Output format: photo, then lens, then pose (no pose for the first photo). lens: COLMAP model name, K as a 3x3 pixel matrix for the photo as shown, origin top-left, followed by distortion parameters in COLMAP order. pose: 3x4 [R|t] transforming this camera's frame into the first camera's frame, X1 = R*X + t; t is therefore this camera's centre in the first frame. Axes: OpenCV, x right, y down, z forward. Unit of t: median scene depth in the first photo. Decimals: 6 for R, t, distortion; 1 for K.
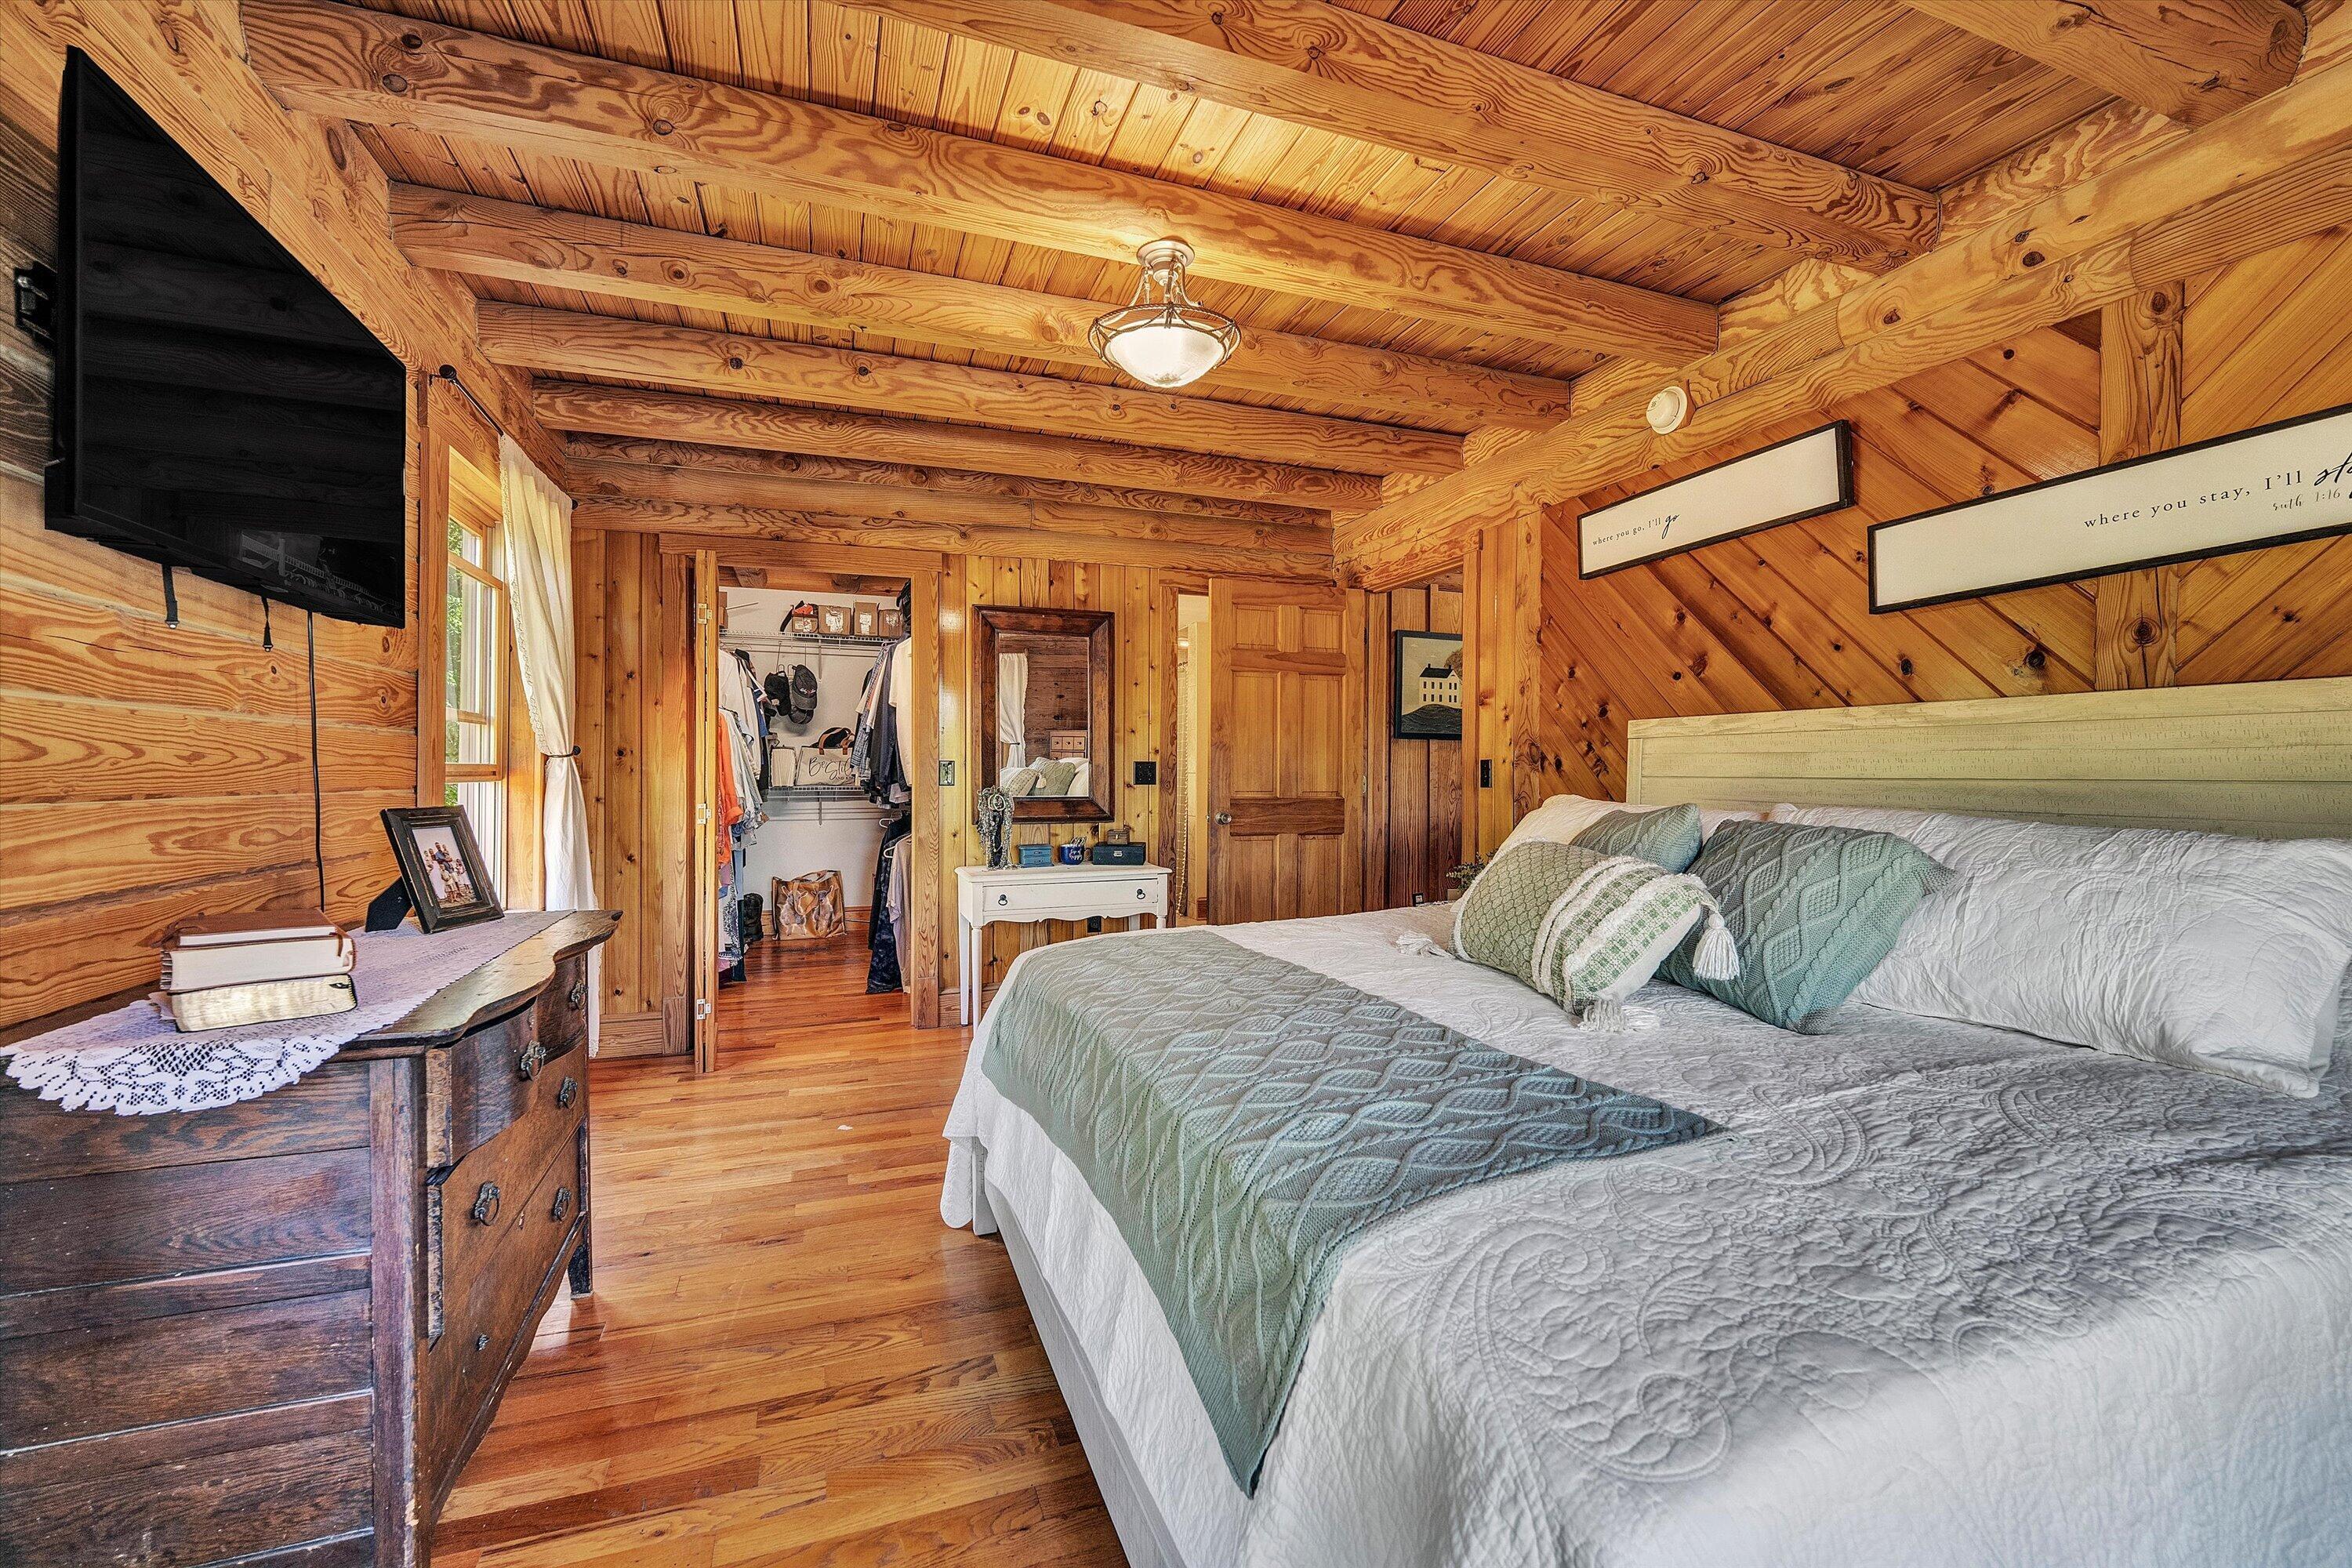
lens RADIAL K [[960.6, 0, 1166.9], [0, 960.6, 780.1], [0, 0, 1]] dist [-0.003426, -0.000228]
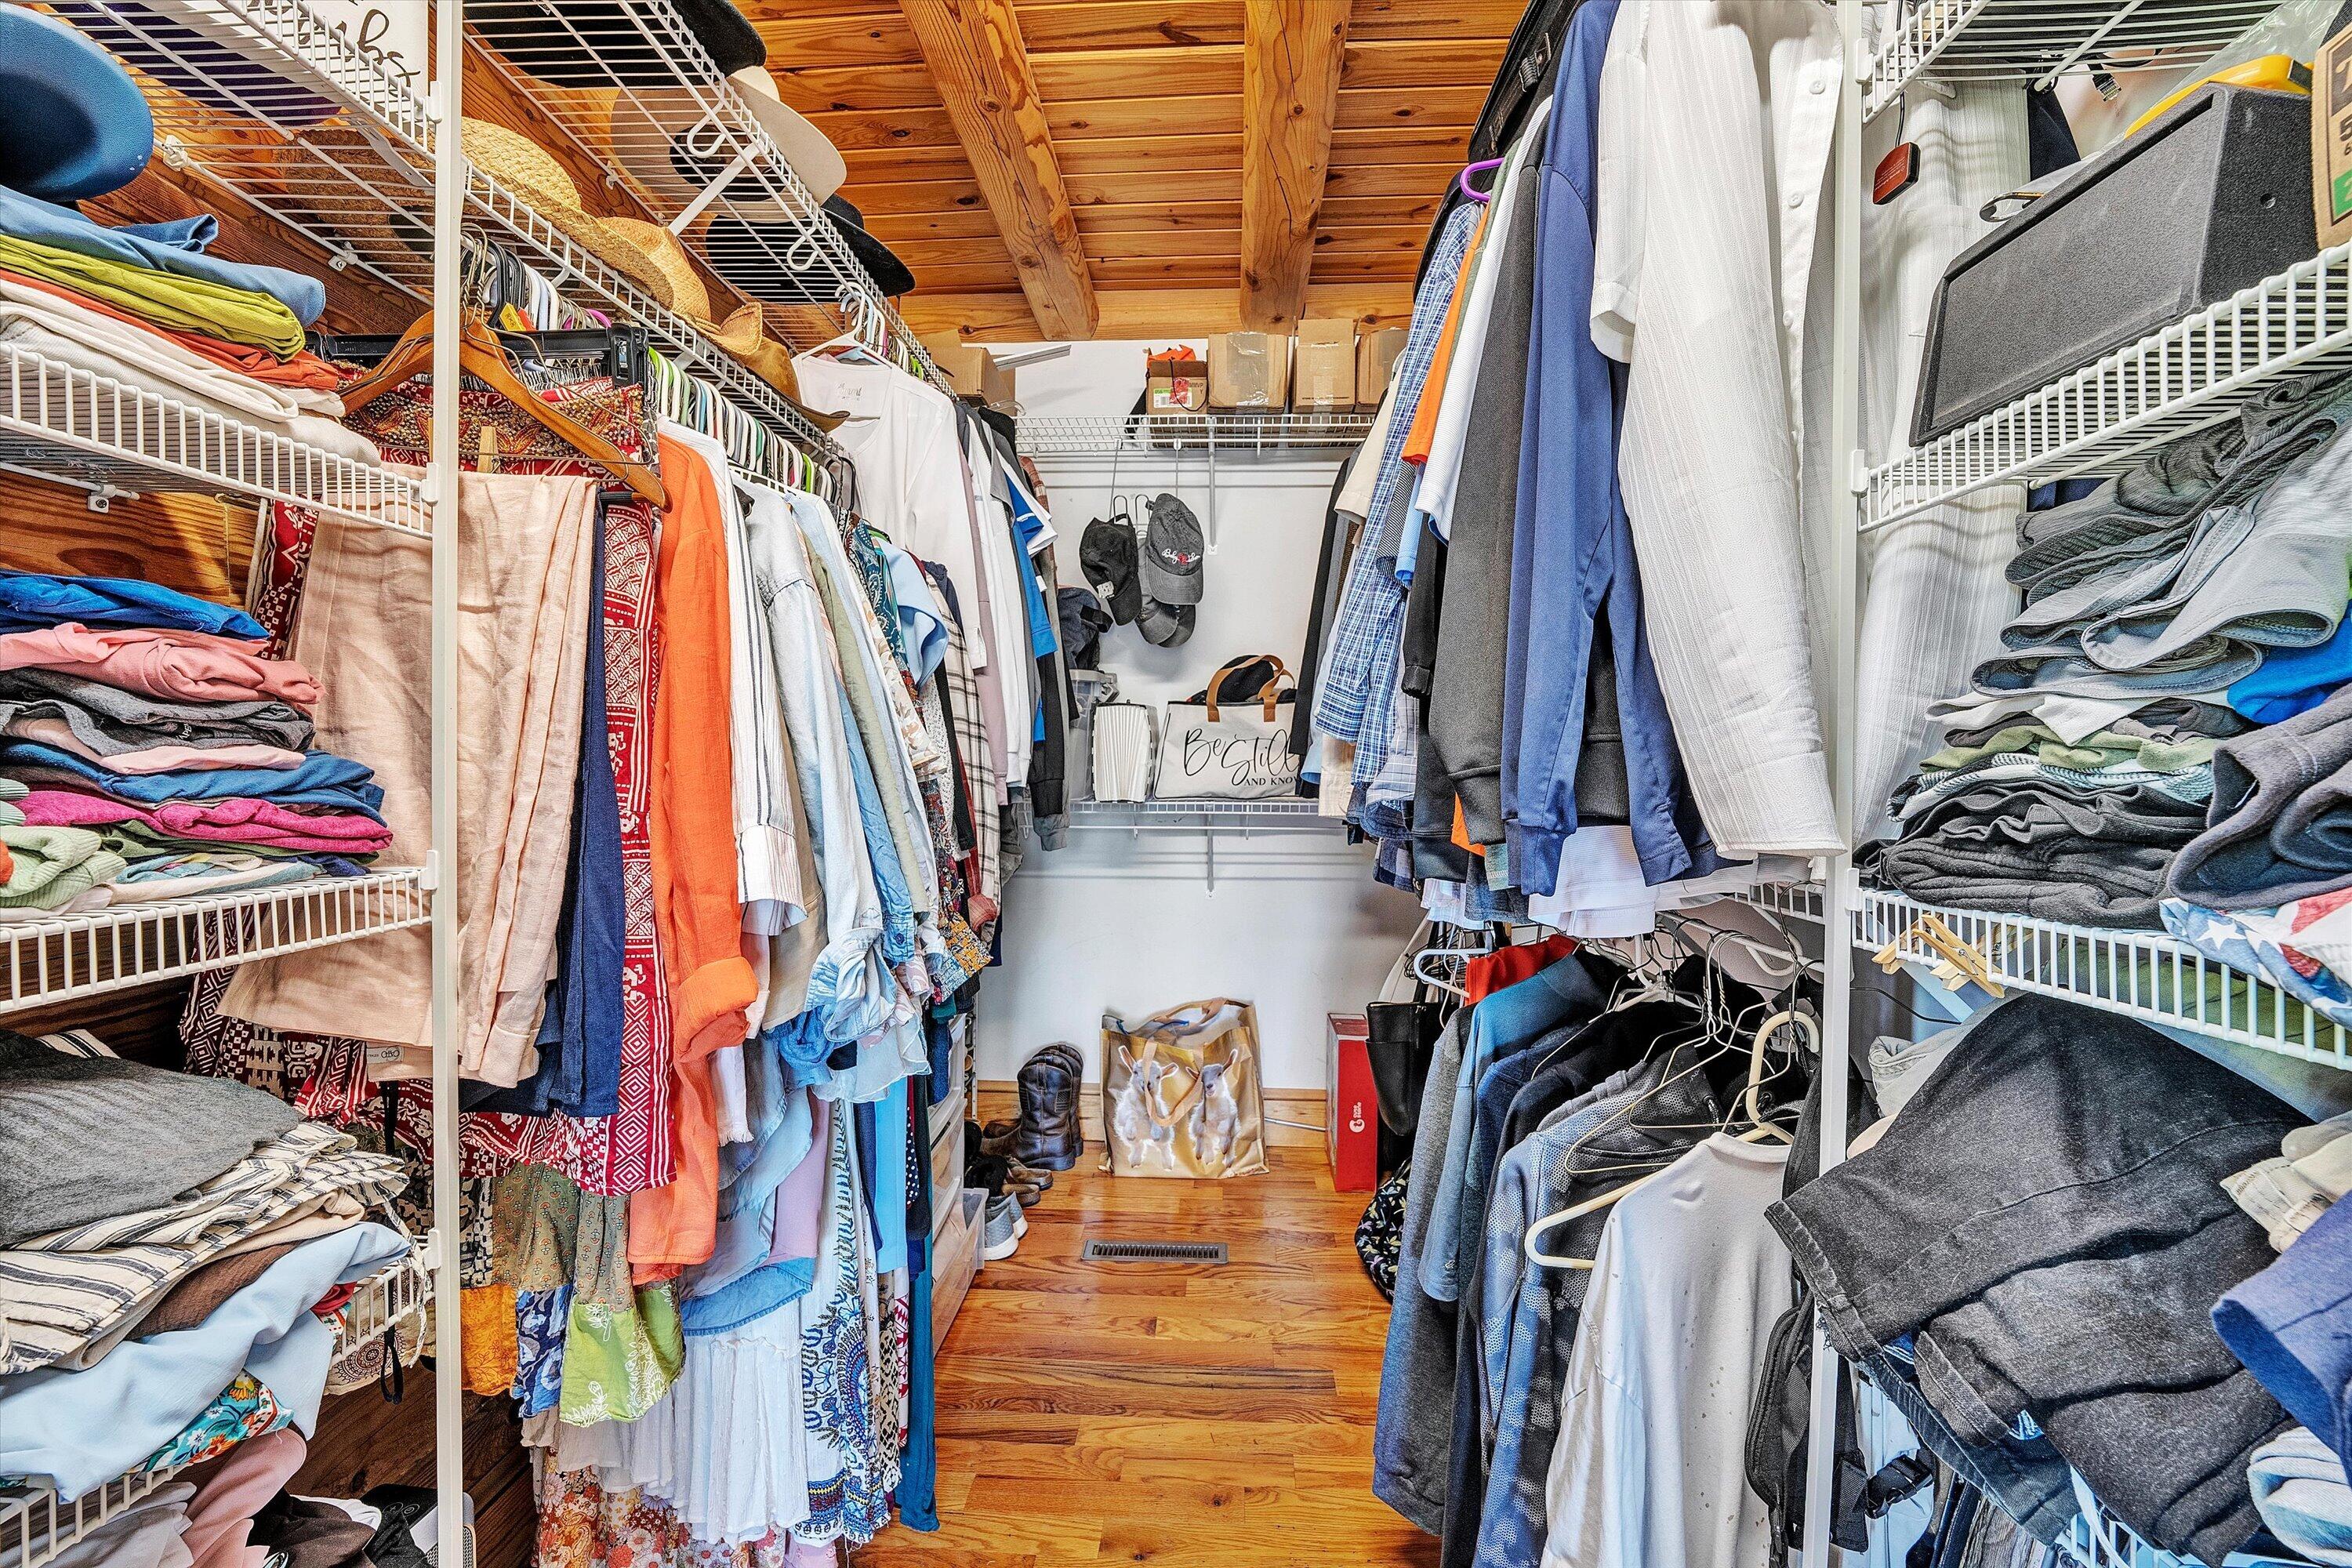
lens RADIAL K [[960.6, 0, 1173.4], [0, 960.6, 781.3], [0, 0, 1]] dist [-0.003426, -0.000228]
pose [[0.920341, 0.008761, -0.391018, -0.218619], [-0.007592, 0.999961, 0.004535, -0.003413], [0.391042, -0.001205, 0.920372, 0.626397]]
